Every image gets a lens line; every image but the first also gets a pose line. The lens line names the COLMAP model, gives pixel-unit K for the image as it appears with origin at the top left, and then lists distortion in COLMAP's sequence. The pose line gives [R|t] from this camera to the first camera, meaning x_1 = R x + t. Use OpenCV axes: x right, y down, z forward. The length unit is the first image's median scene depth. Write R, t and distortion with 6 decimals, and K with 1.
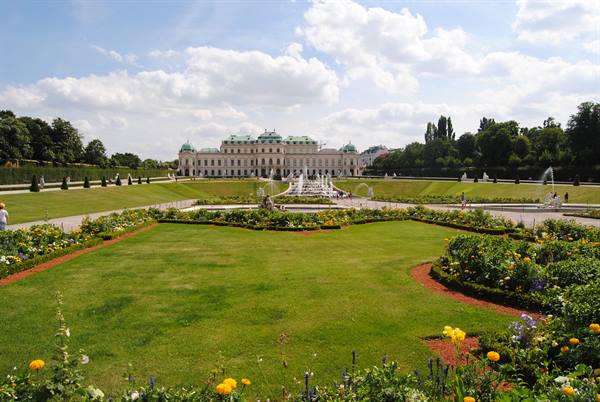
lens RADIAL K [[487.6, 0, 299.6], [0, 487.6, 199.8], [0, 0, 1]] dist [-0.088770, 0.006739]
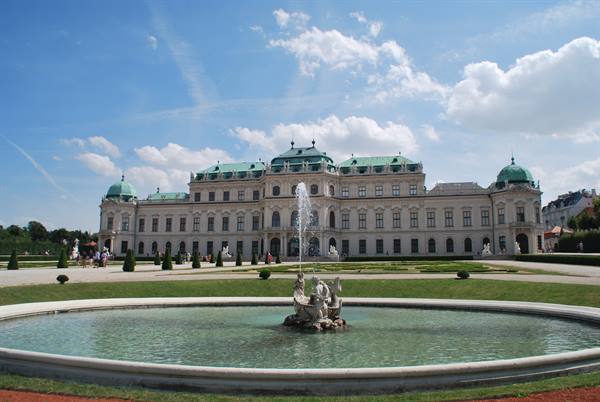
lens RADIAL K [[487.6, 0, 302.3], [0, 487.6, 204.1], [0, 0, 1]] dist [-0.088770, 0.006739]
pose [[0.944426, -0.037326, -0.326598, 0.072103], [-0.010207, 0.989724, -0.142628, -0.034504], [0.328566, 0.138035, 0.934340, 0.633532]]
